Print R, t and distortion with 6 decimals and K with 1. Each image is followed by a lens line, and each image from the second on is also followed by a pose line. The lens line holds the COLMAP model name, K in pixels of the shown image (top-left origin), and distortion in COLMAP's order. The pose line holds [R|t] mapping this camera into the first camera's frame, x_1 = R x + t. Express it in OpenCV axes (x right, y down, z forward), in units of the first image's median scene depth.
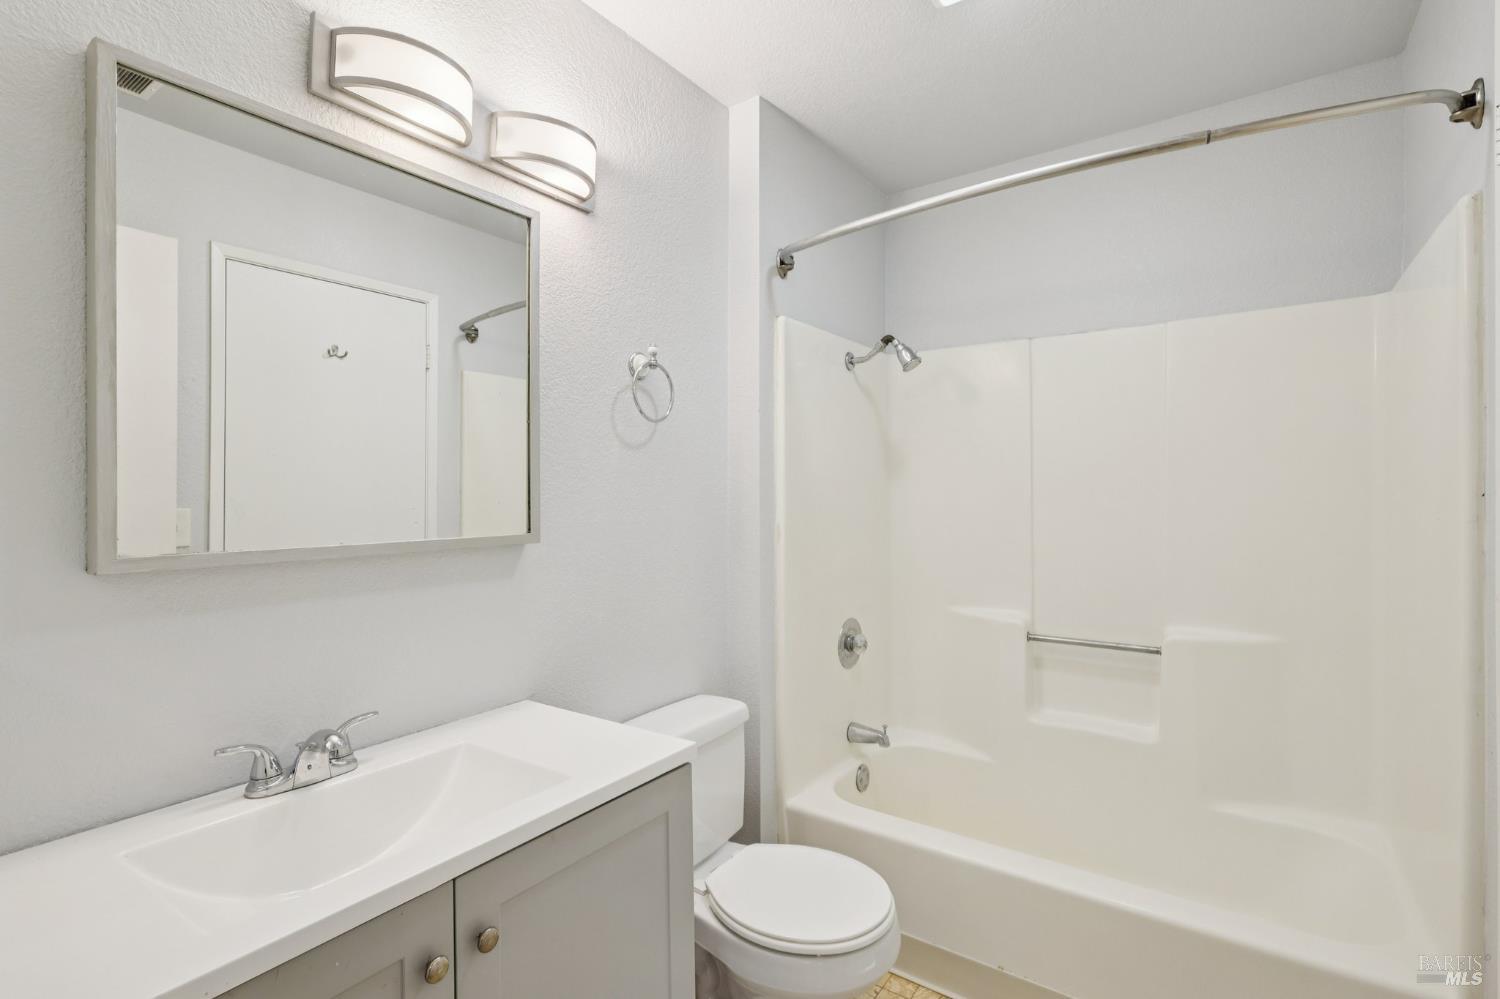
lens RADIAL K [[696.7, 0, 751.7], [0, 696.7, 495.6], [0, 0, 1]] dist [-0.000597, -0.000742]
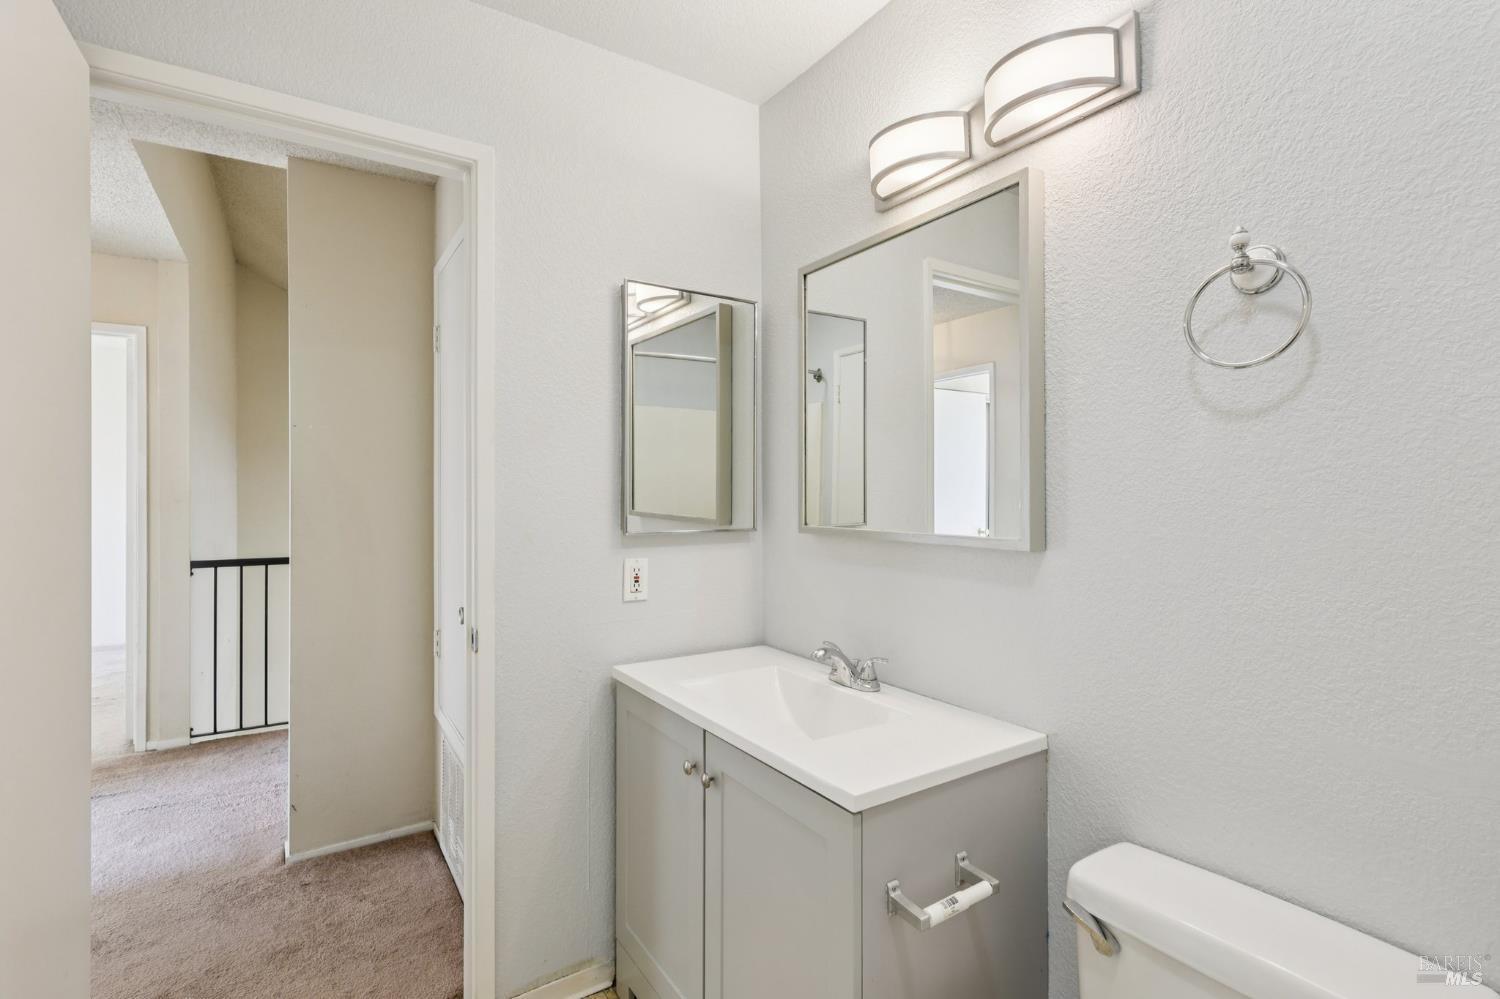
lens RADIAL K [[696.7, 0, 750.8], [0, 696.7, 492.0], [0, 0, 1]] dist [-0.000597, -0.000742]
pose [[-0.360896, 0.004311, -0.932596, 0.626632], [-0.002375, 0.999982, 0.005542, -0.009752], [0.932603, 0.004215, -0.360880, 0.999556]]
